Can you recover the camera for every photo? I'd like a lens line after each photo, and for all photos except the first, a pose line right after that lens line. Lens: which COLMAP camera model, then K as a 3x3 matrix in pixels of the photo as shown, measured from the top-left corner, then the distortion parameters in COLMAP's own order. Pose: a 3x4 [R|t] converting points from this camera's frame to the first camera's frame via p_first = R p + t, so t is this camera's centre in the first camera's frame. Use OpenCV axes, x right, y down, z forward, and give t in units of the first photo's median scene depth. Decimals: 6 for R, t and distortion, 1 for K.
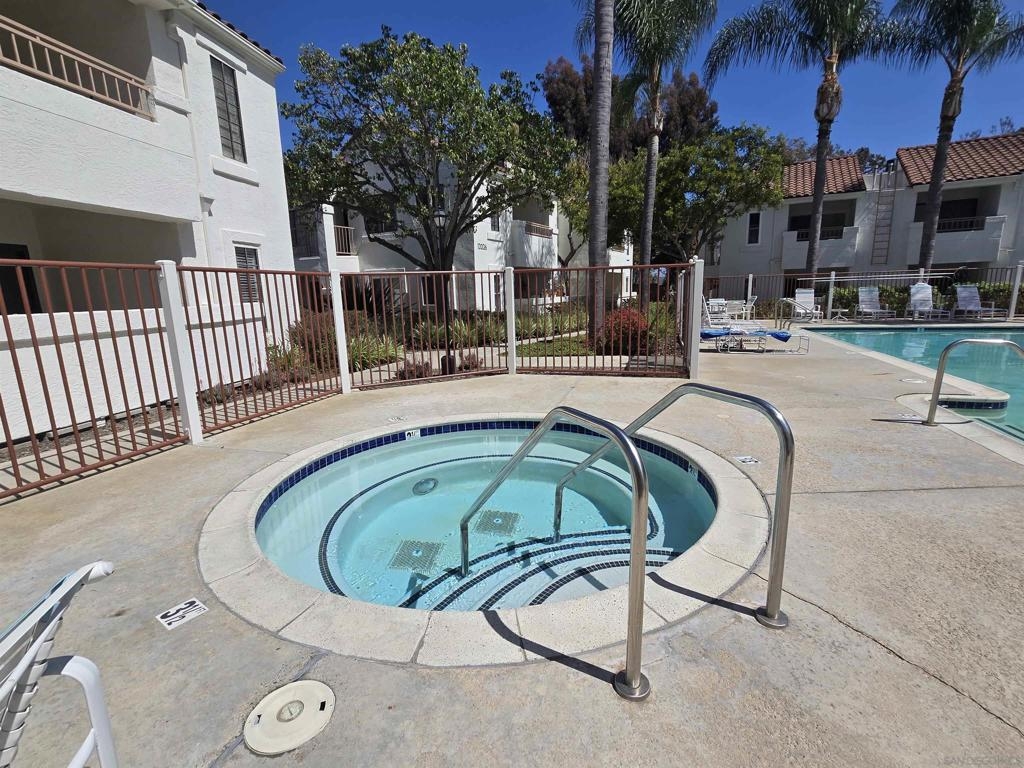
lens RADIAL K [[468.6, 0, 512.0], [0, 468.6, 384.0], [0, 0, 1]] dist [0.001100, 0.000732]
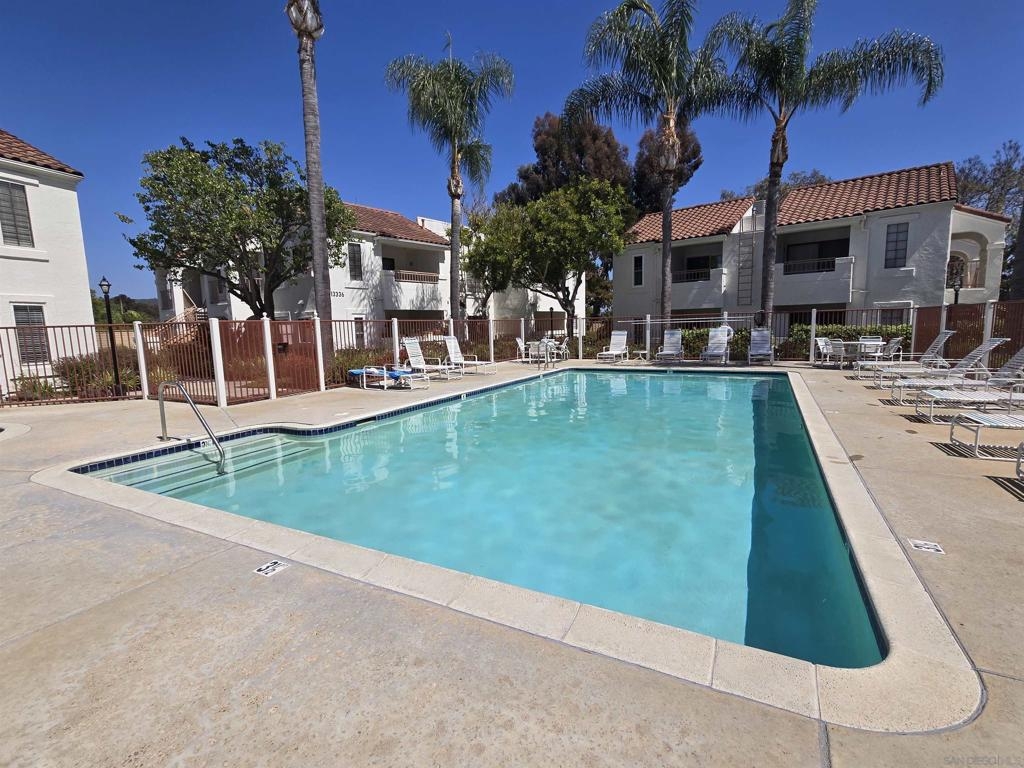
lens RADIAL K [[468.6, 0, 512.0], [0, 468.6, 384.0], [0, 0, 1]] dist [0.001100, 0.000732]
pose [[0.984431, 0.023658, -0.174174, 0.548687], [-0.035554, 0.997219, -0.065497, -0.006604], [0.172140, 0.070670, 0.982534, -0.060837]]
